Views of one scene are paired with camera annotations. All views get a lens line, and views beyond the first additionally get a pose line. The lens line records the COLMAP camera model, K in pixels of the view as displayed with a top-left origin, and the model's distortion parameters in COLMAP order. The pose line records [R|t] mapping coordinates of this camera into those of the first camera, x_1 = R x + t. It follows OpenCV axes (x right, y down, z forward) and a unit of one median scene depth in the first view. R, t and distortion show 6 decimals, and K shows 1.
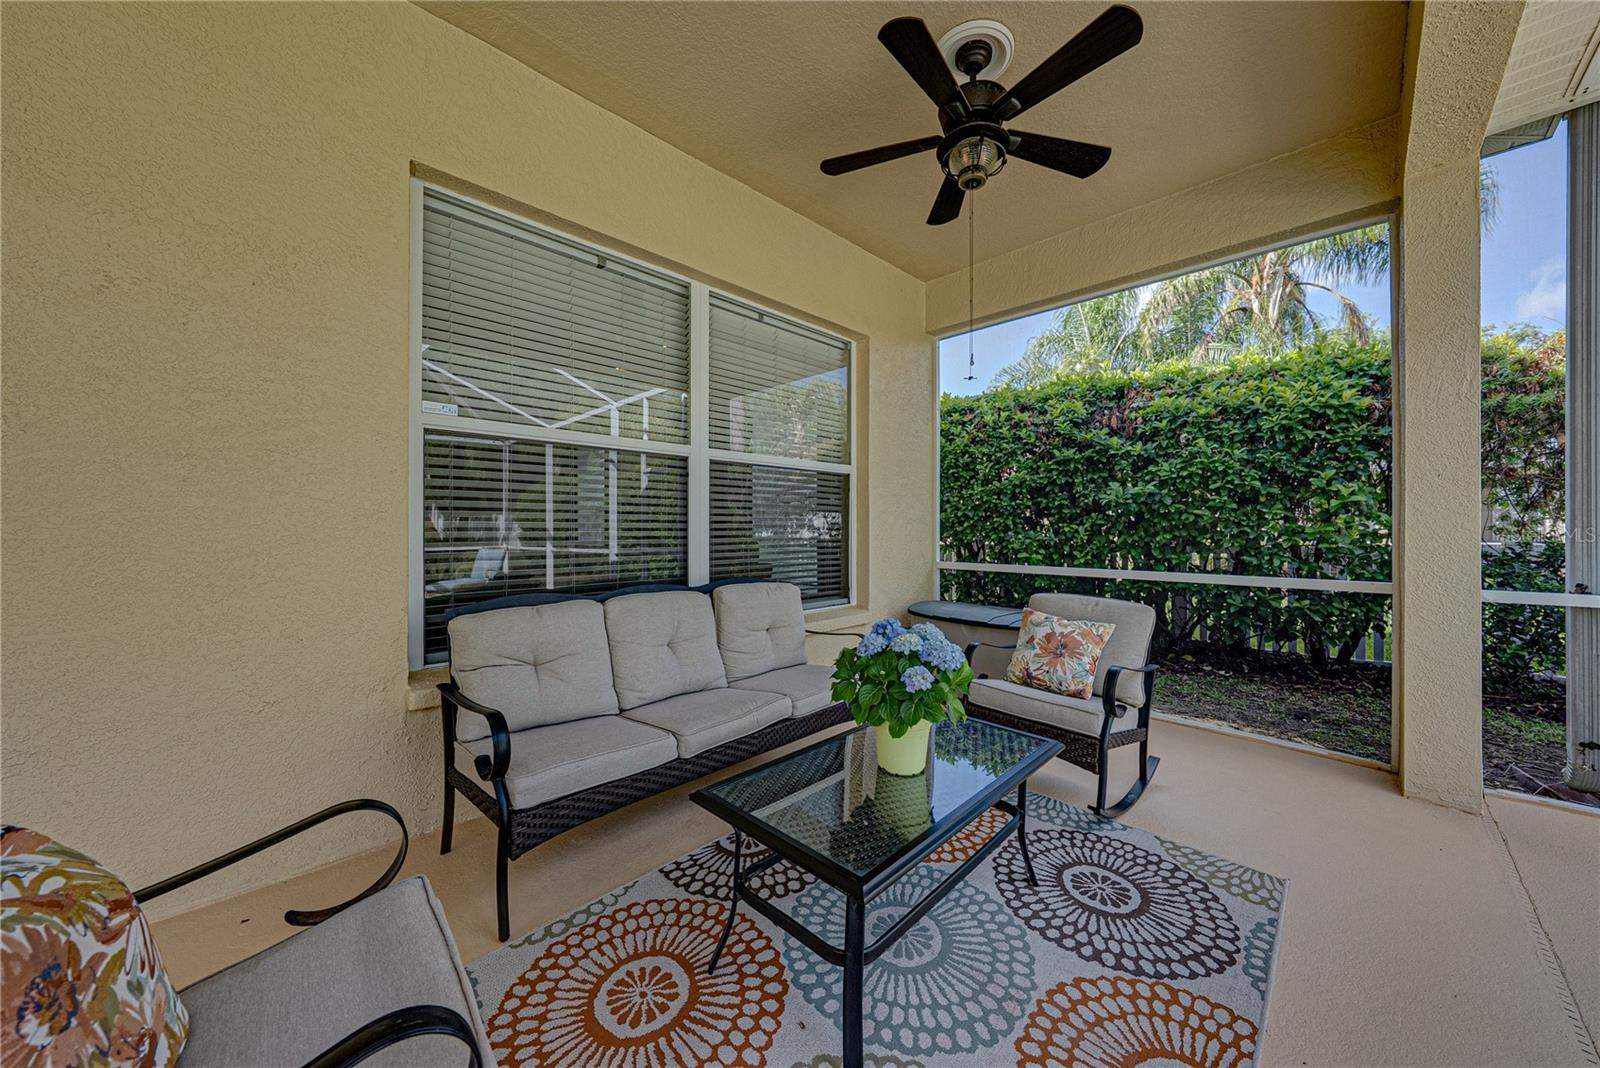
lens RADIAL K [[555.3, 0, 803.2], [0, 555.3, 517.2], [0, 0, 1]] dist [-0.000826, 0.000011]
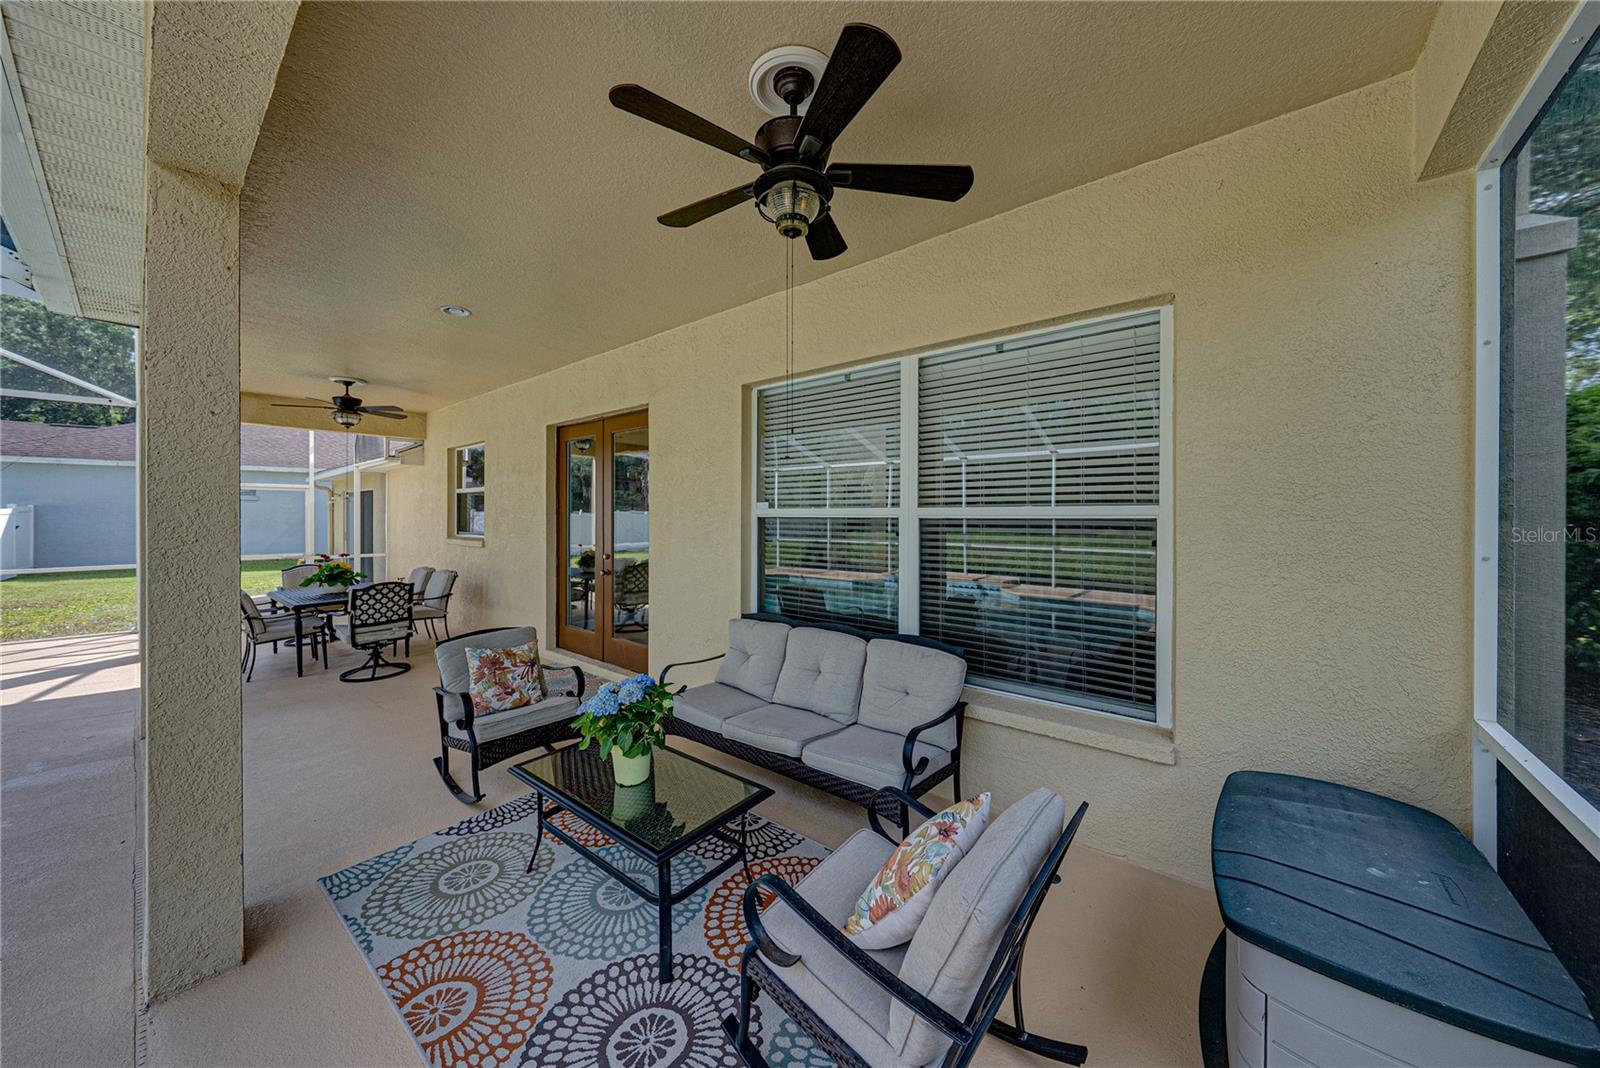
lens RADIAL K [[555.3, 0, 803.2], [0, 555.3, 517.2], [0, 0, 1]] dist [-0.000826, 0.000011]
pose [[0.092555, 0.003706, -0.995701, 0.682479], [0.019233, 0.999800, 0.005510, -0.093106], [0.995522, -0.019661, 0.092466, 0.541393]]
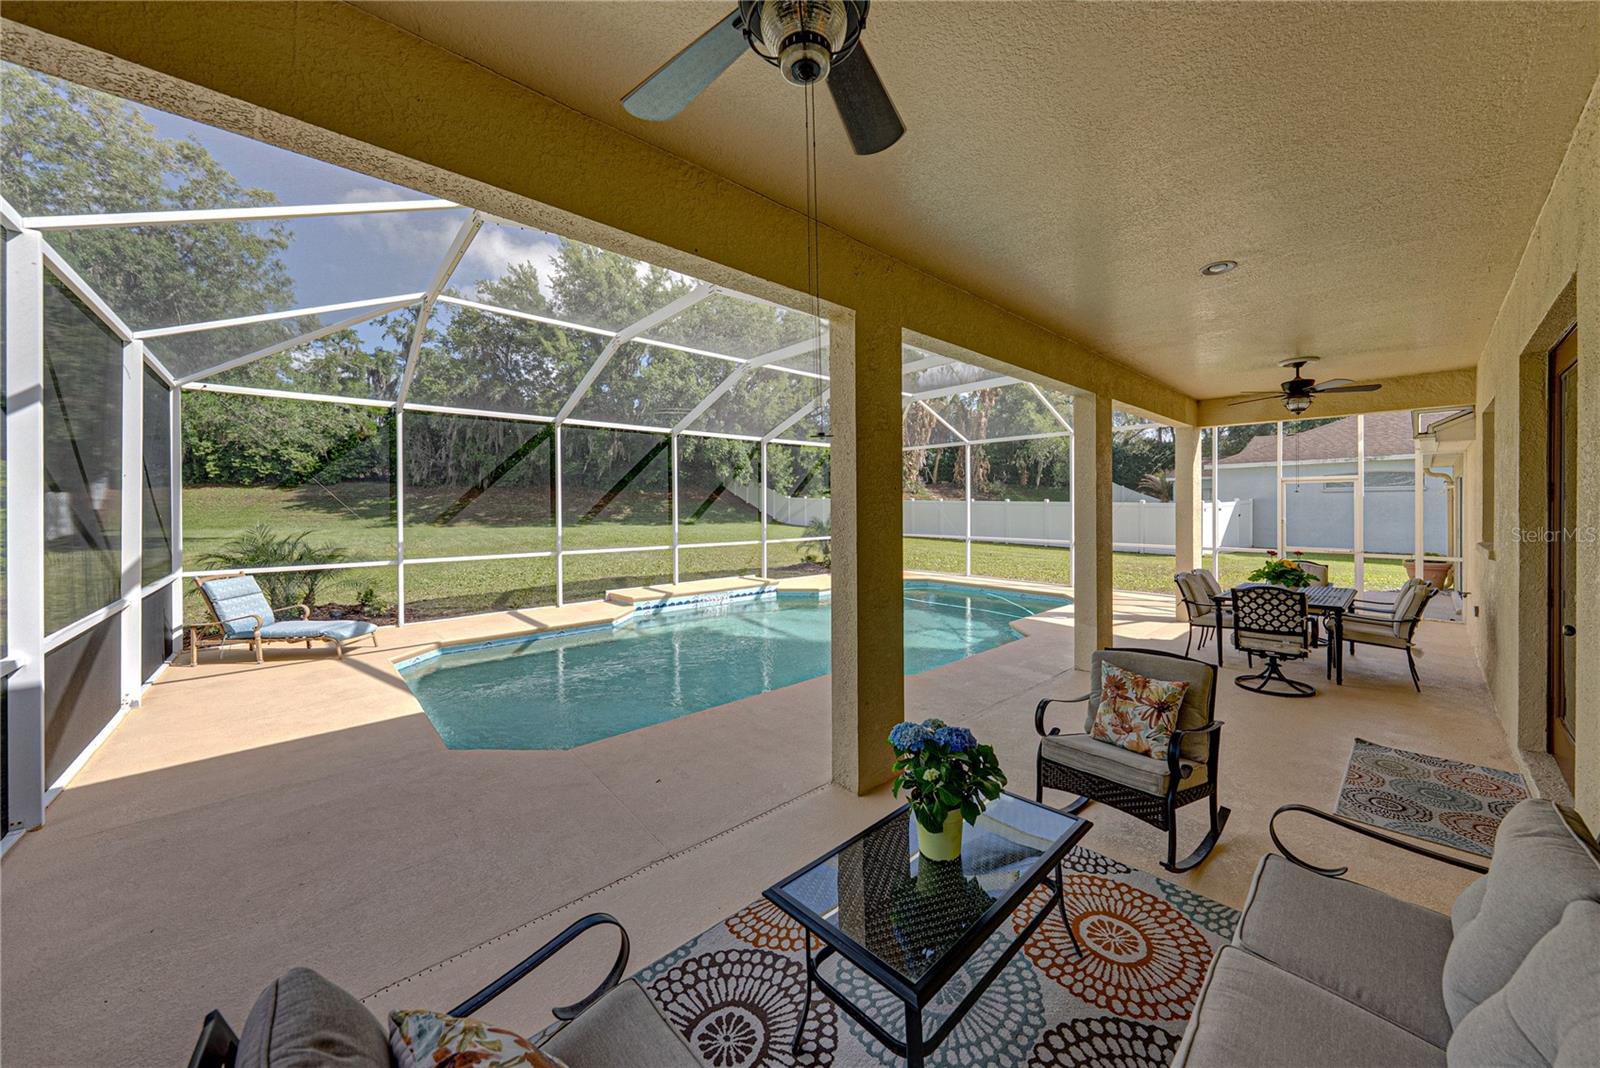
lens RADIAL K [[554.0, 0, 819.5], [0, 554.0, 508.1], [0, 0, 1]] dist [-0.002035, -0.000038]
pose [[-0.999307, 0.002407, 0.037151, 0.163207], [0.001821, 0.999873, -0.015804, -0.099323], [-0.037184, -0.015725, -0.999185, 0.886823]]
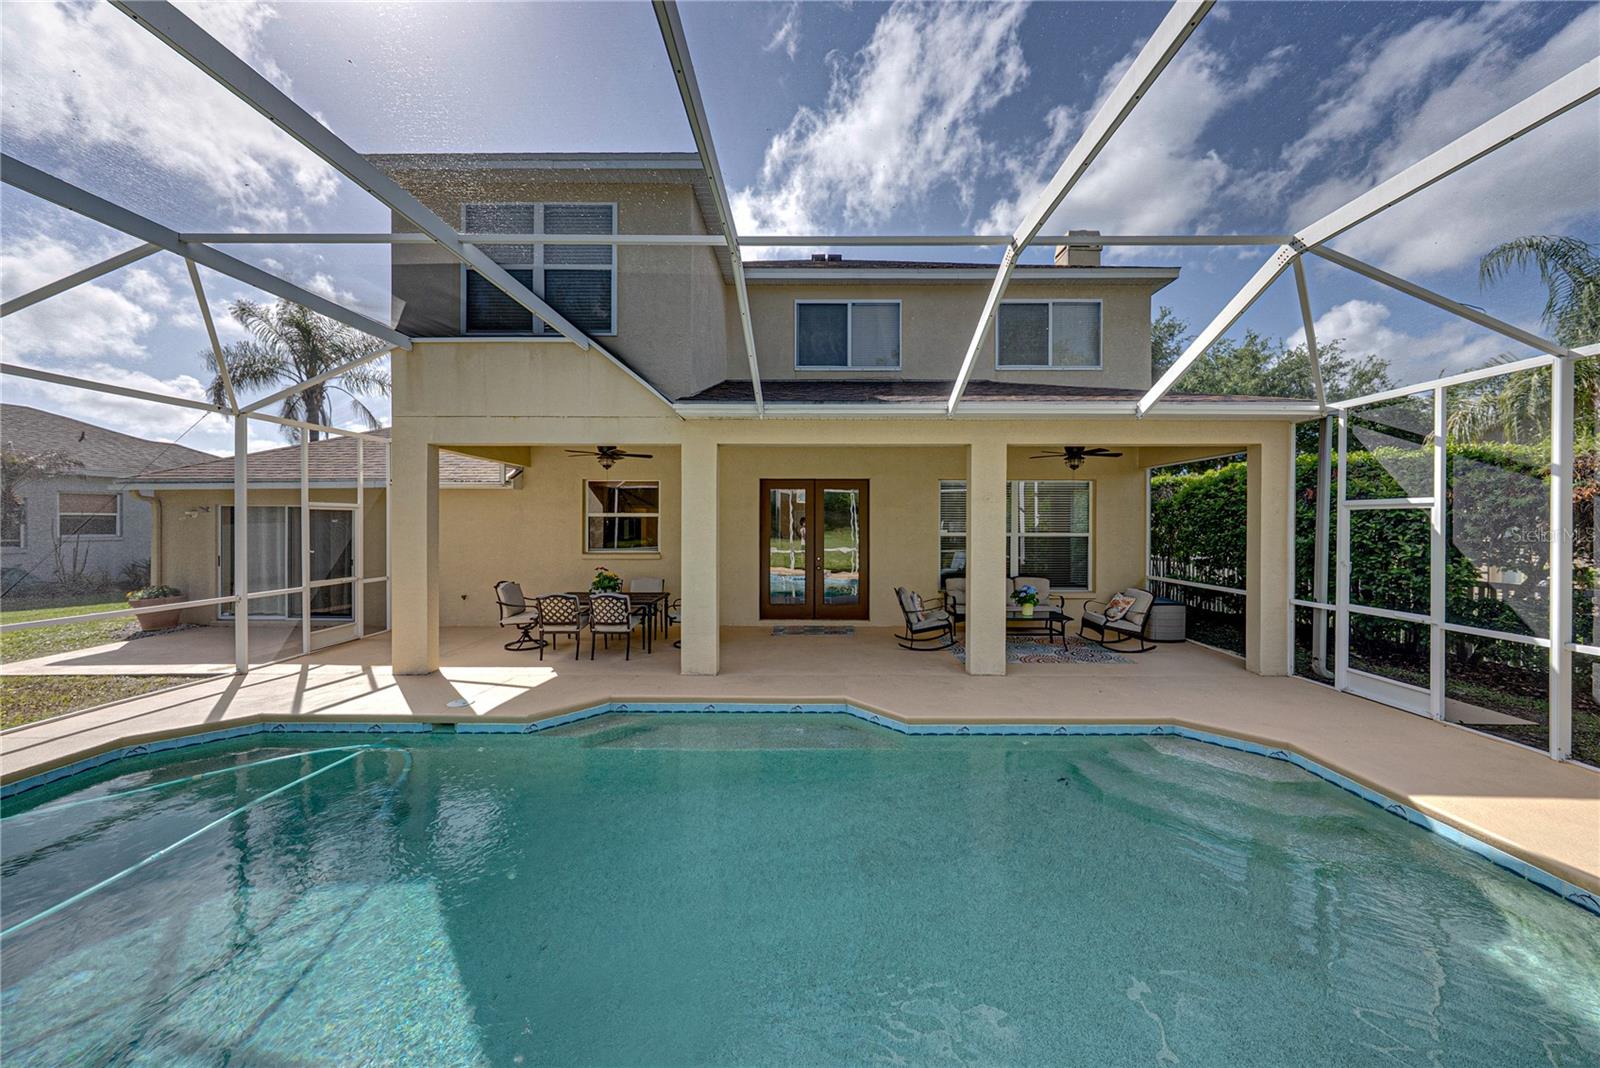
lens RADIAL K [[559.1, 0, 807.6], [0, 559.1, 526.1], [0, 0, 1]] dist [-0.005829, -0.000080]
pose [[0.704779, 0.002827, -0.709421, 0.950052], [0.013799, 0.999748, 0.017694, -0.185576], [0.709293, -0.022260, 0.704562, -1.579184]]
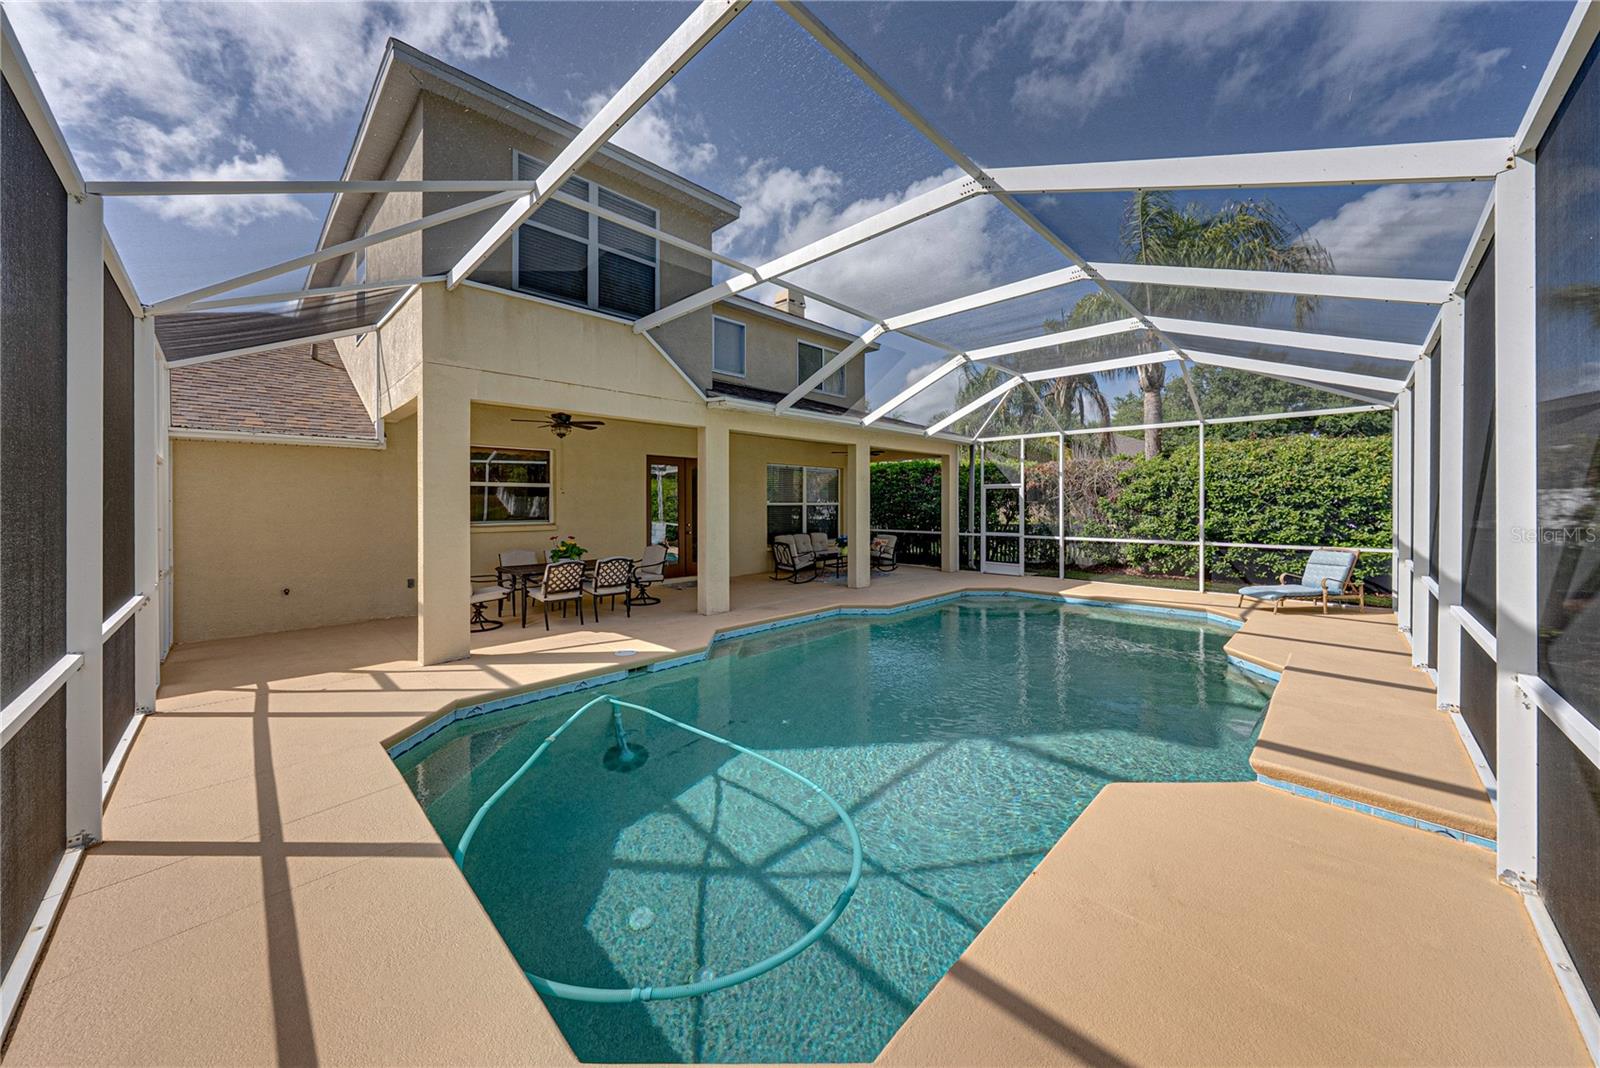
lens RADIAL K [[560.0, 0, 813.0], [0, 560.0, 503.8], [0, 0, 1]] dist [-0.000103, -0.000009]
pose [[0.999660, -0.005166, 0.025556, -0.186728], [0.004638, 0.999776, 0.020661, -0.165553], [-0.025657, -0.020535, 0.999460, -2.750881]]
